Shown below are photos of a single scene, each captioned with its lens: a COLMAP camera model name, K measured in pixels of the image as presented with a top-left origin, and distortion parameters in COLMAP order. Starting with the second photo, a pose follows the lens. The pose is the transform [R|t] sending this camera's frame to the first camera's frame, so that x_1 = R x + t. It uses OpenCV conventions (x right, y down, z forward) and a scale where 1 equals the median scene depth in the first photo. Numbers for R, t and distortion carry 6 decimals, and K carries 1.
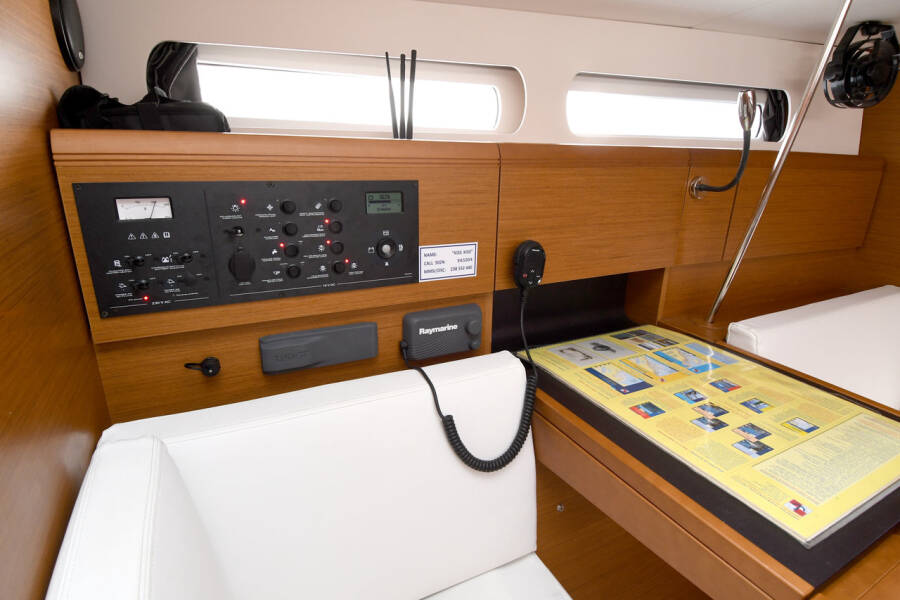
lens RADIAL K [[461.8, 0, 449.3], [0, 461.8, 307.7], [0, 0, 1]] dist [0.046409, -0.052870]
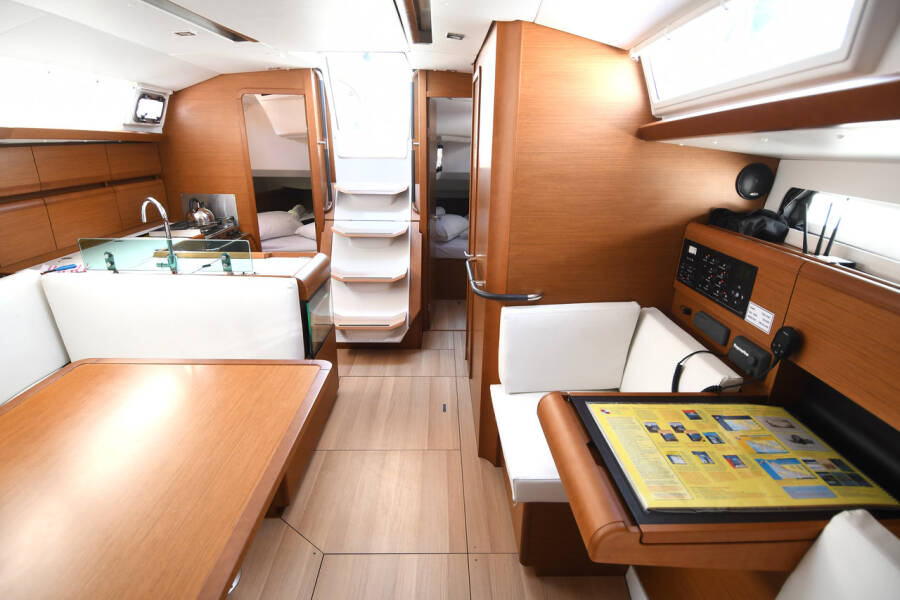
lens RADIAL K [[461.8, 0, 449.3], [0, 461.8, 307.7], [0, 0, 1]] dist [0.046409, -0.052870]
pose [[-0.437432, 0.276045, -0.855834, 2.037485], [-0.323331, 0.839790, 0.436130, -0.529518], [0.839113, 0.467495, -0.278097, 0.519987]]
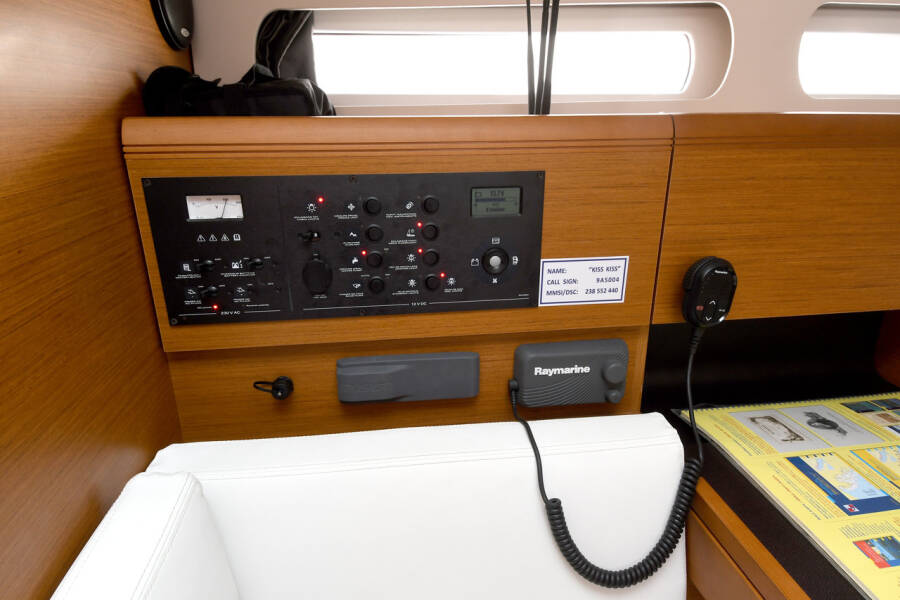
lens RADIAL K [[521.2, 0, 449.8], [0, 521.2, 305.9], [0, 0, 1]] dist [0.045474, -0.053458]
pose [[0.940990, 0.089289, -0.326444, 0.075753], [-0.083516, 0.996002, 0.031688, -0.072037], [0.327968, -0.002554, 0.944685, 0.159236]]
